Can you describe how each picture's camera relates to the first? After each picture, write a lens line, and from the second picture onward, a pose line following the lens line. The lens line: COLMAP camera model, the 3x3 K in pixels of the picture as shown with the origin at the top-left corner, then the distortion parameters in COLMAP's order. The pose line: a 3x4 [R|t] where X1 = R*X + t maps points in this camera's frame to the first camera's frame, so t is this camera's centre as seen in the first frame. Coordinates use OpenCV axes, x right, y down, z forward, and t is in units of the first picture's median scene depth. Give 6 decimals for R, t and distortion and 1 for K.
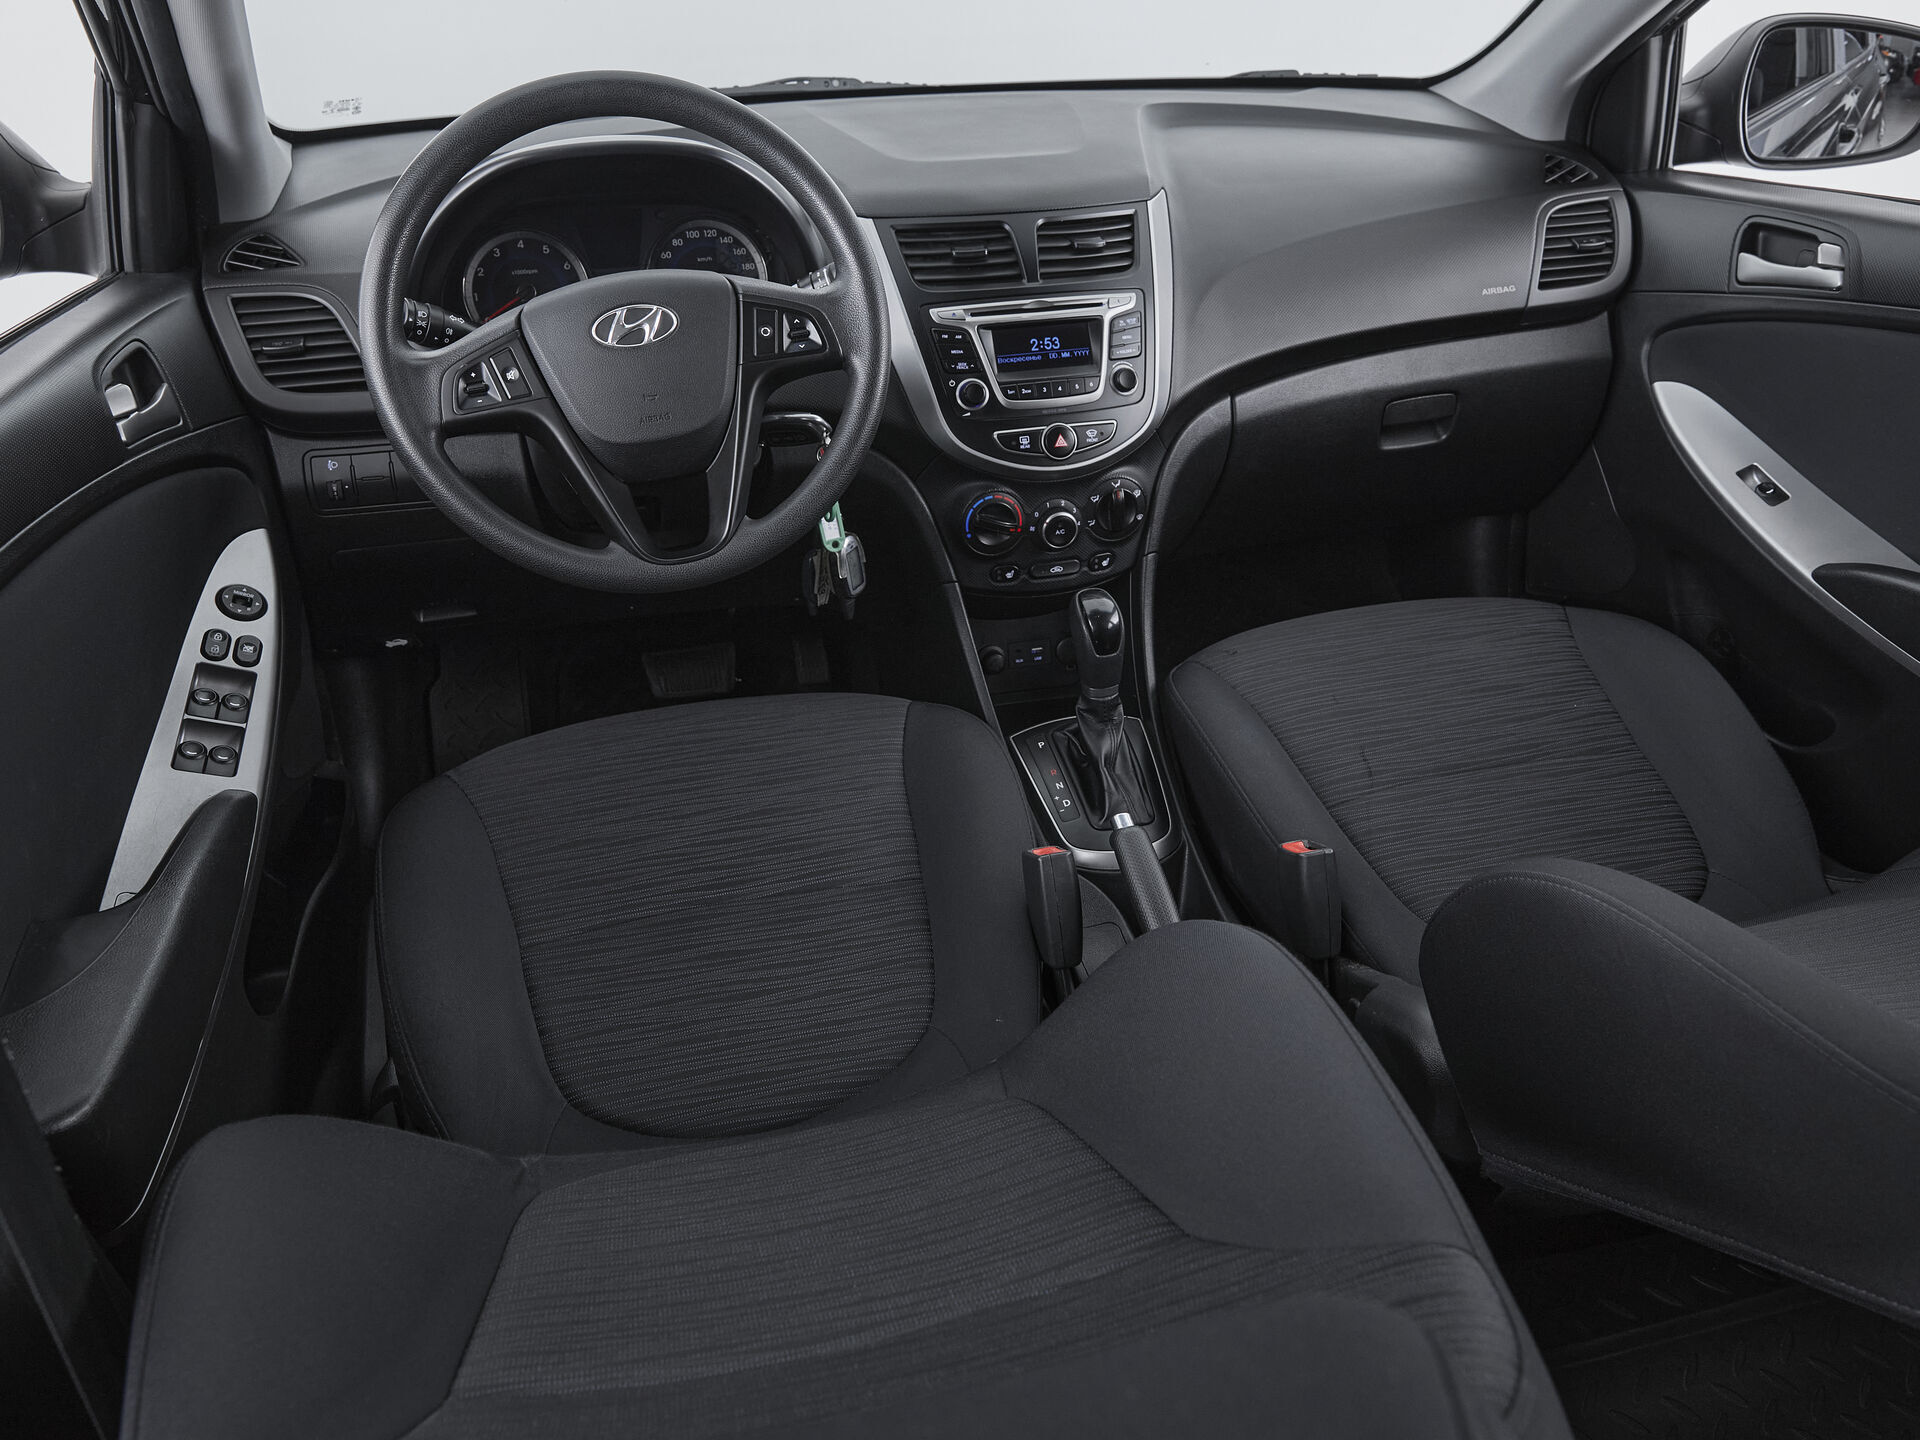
lens RADIAL K [[1438.5, 0, 960.0], [0, 1438.5, 720.0], [0, 0, 1]] dist [-0.015516, -0.001036]
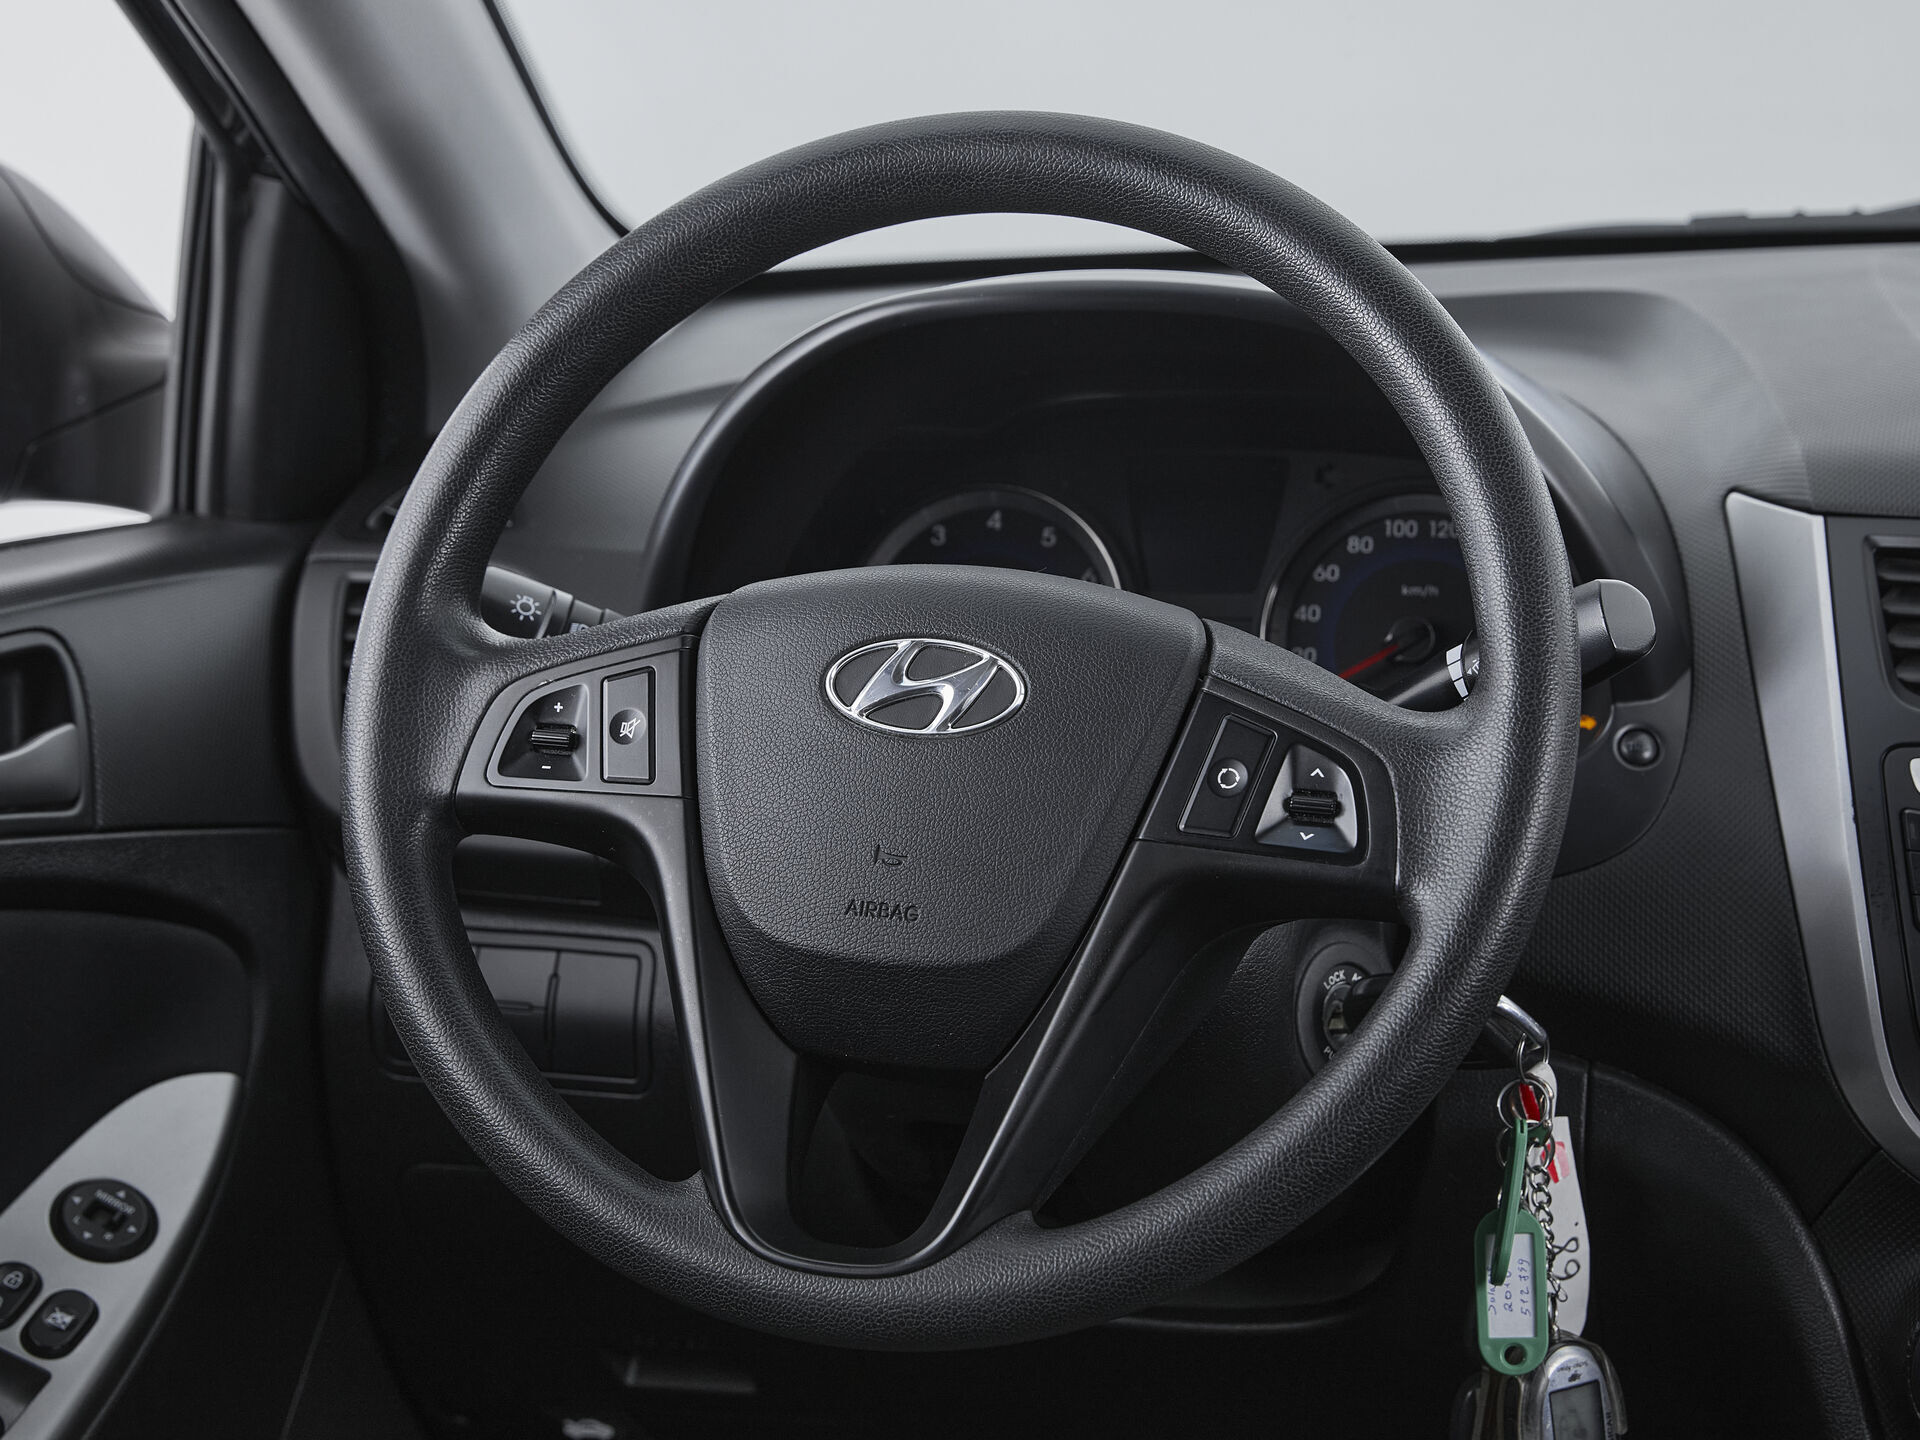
lens RADIAL K [[4041.3, 0, 918.1], [0, 4041.3, 716.9], [0, 0, 1]] dist [-0.077142, 0.192761]
pose [[0.835521, 0.084569, -0.542911, 0.310056], [-0.247182, 0.940306, -0.233934, 0.000024], [0.490719, 0.329655, 0.806550, 0.065186]]
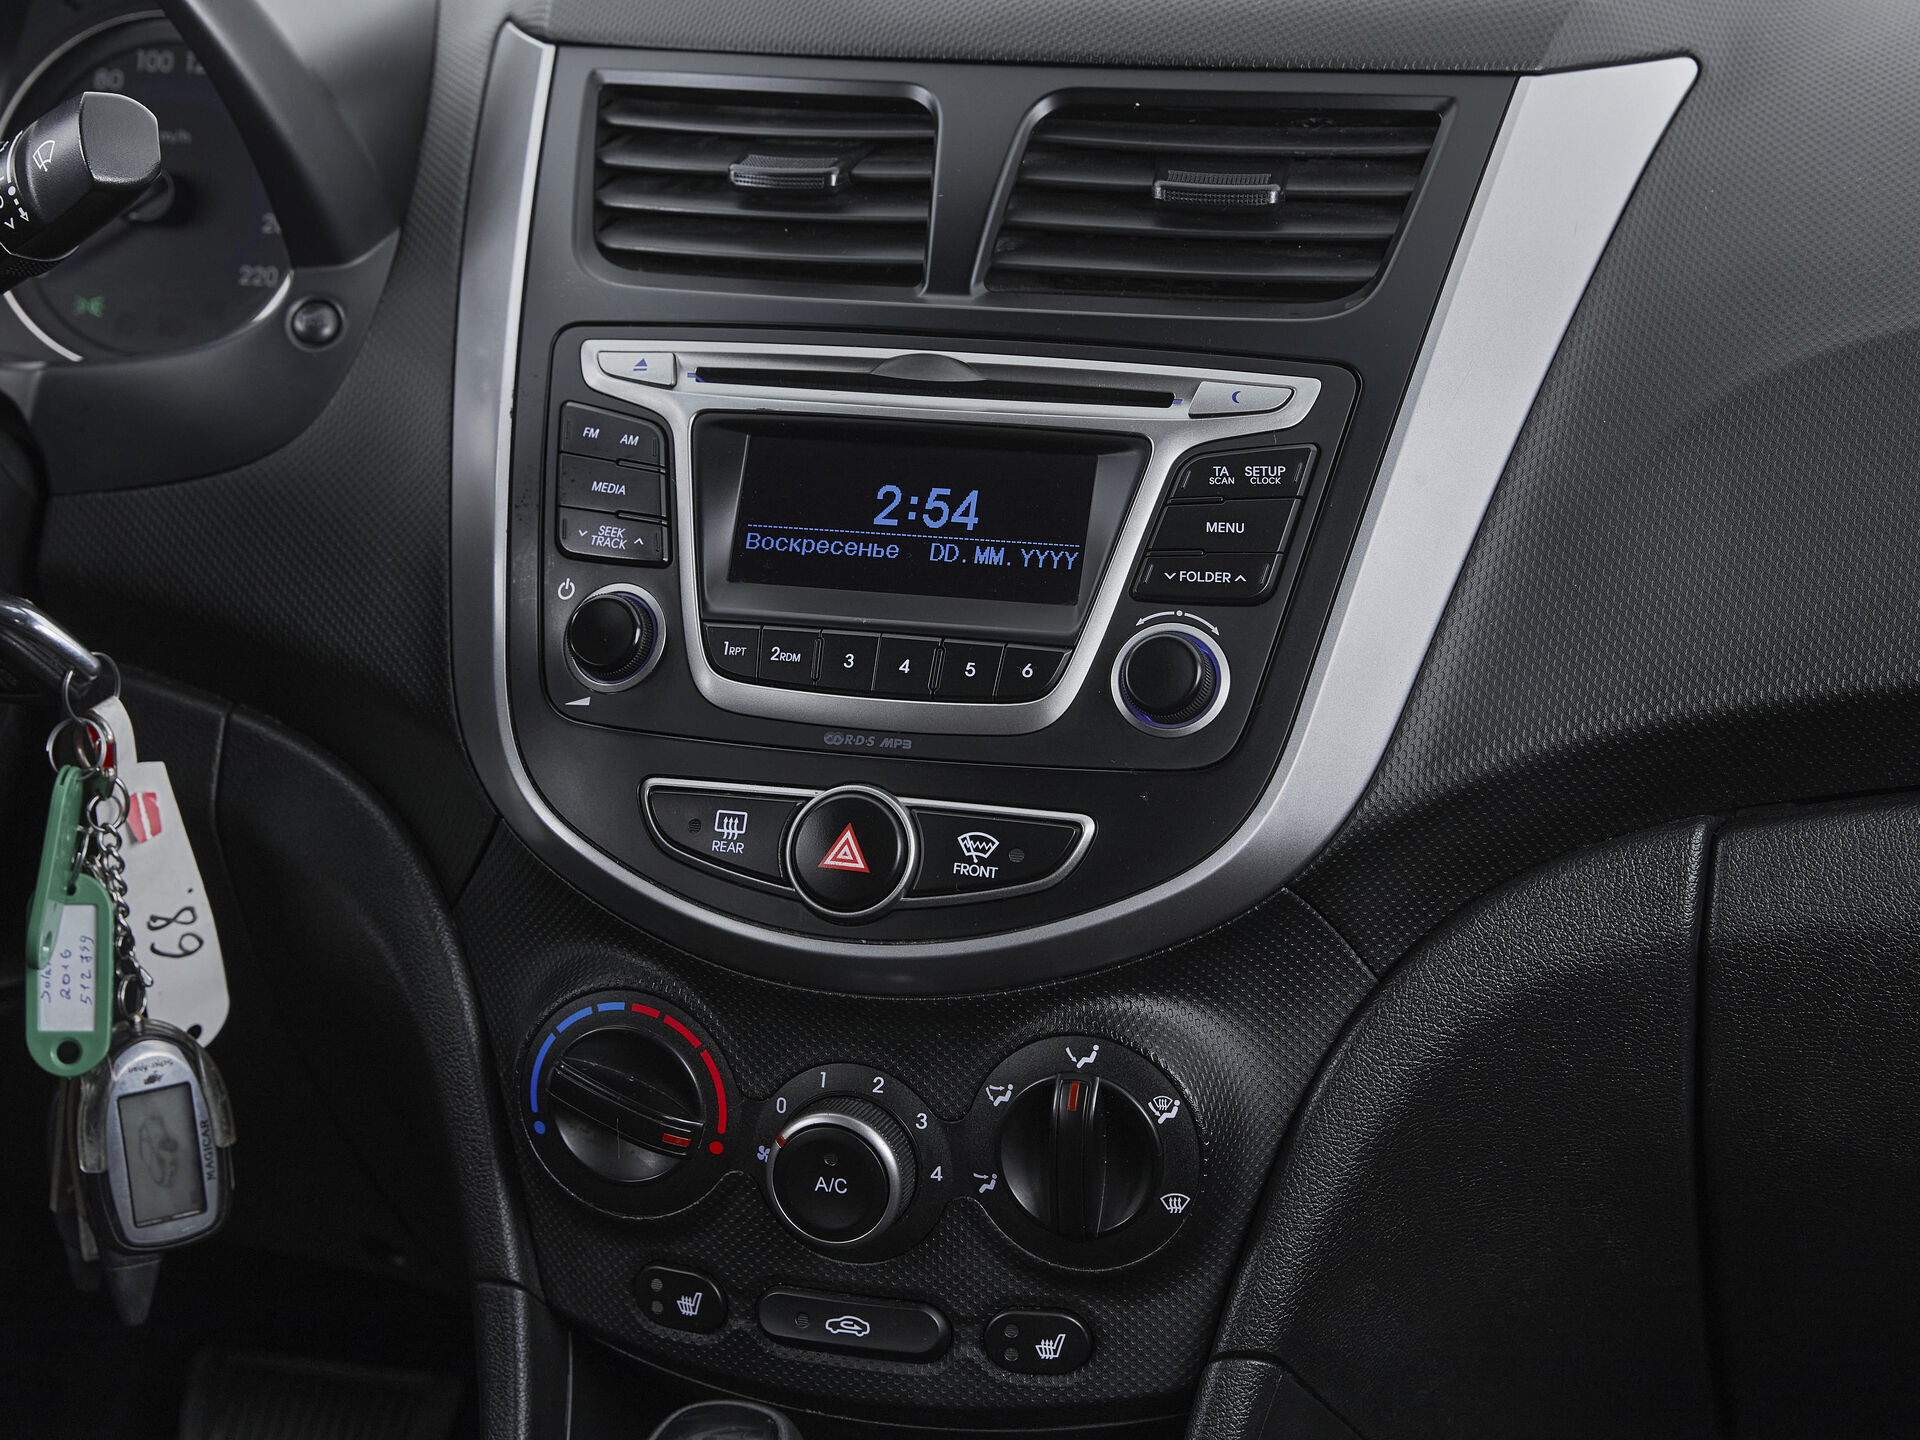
lens RADIAL K [[4041.3, 0, 918.1], [0, 4041.3, 716.9], [0, 0, 1]] dist [-0.077142, 0.192761]
pose [[0.835991, 0.152800, -0.527040, 0.470946], [-0.270648, 0.950316, -0.153785, -0.103824], [0.477356, 0.271205, 0.835810, 0.361685]]
